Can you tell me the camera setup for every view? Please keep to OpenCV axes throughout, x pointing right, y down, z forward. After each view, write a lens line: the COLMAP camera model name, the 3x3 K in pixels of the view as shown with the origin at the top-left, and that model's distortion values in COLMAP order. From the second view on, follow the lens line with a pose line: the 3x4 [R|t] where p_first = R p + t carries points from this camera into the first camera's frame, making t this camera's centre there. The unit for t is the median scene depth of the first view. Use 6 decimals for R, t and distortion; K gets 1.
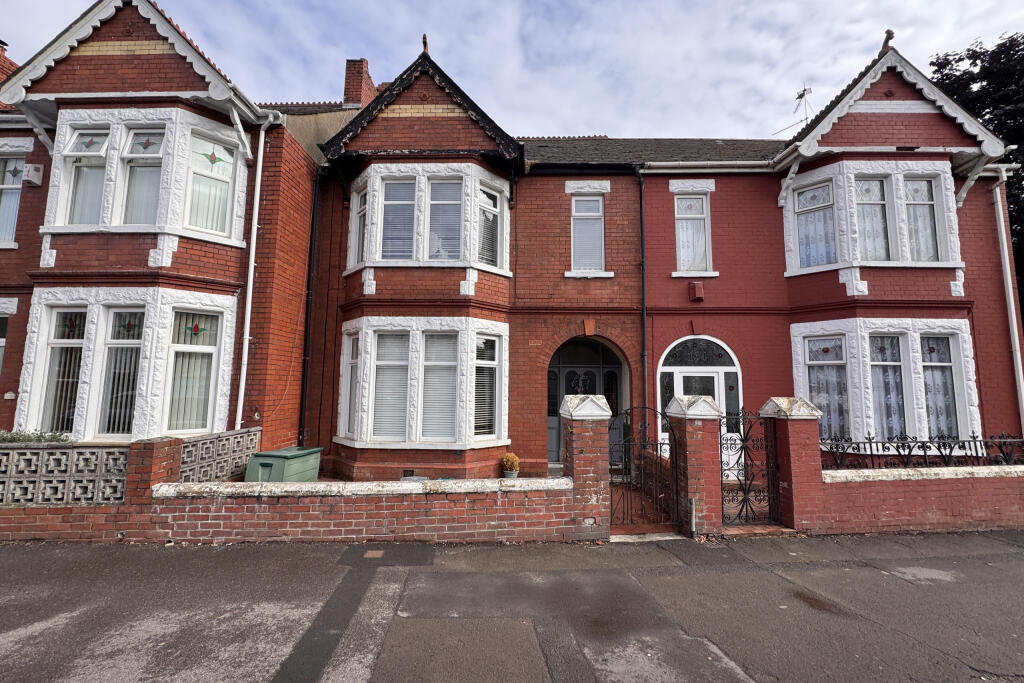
lens RADIAL K [[407.7, 0, 509.0], [0, 407.7, 339.6], [0, 0, 1]] dist [-0.002164, -0.000159]
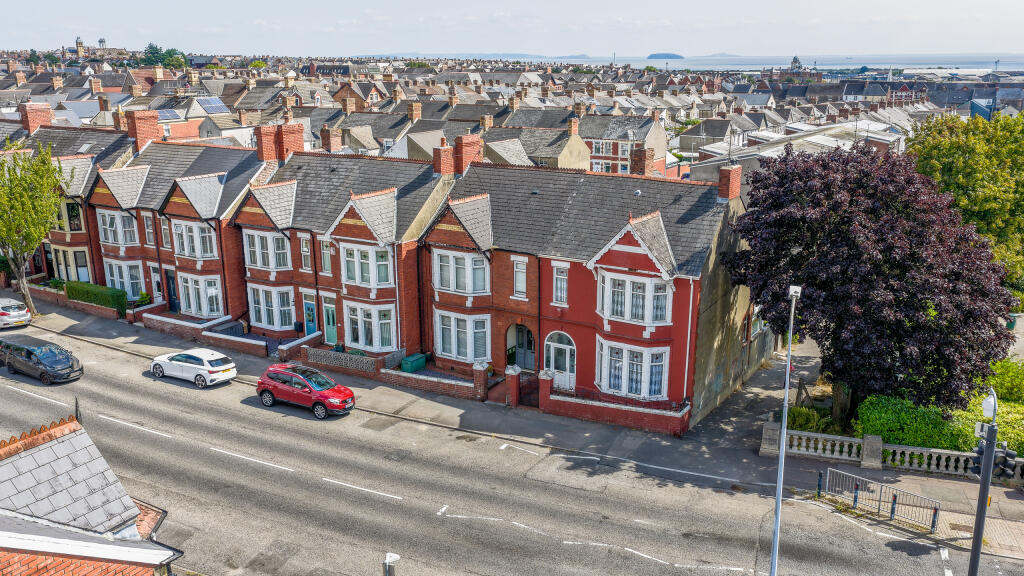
lens RADIAL K [[845.1, 0, 513.7], [0, 845.1, 289.7], [0, 0, 1]] dist [0.000944, 0.000130]
pose [[0.865538, 0.117254, -0.486925, 2.570312], [0.067497, 0.936032, 0.345381, -1.919408], [0.496274, -0.331806, 0.802257, -2.901031]]
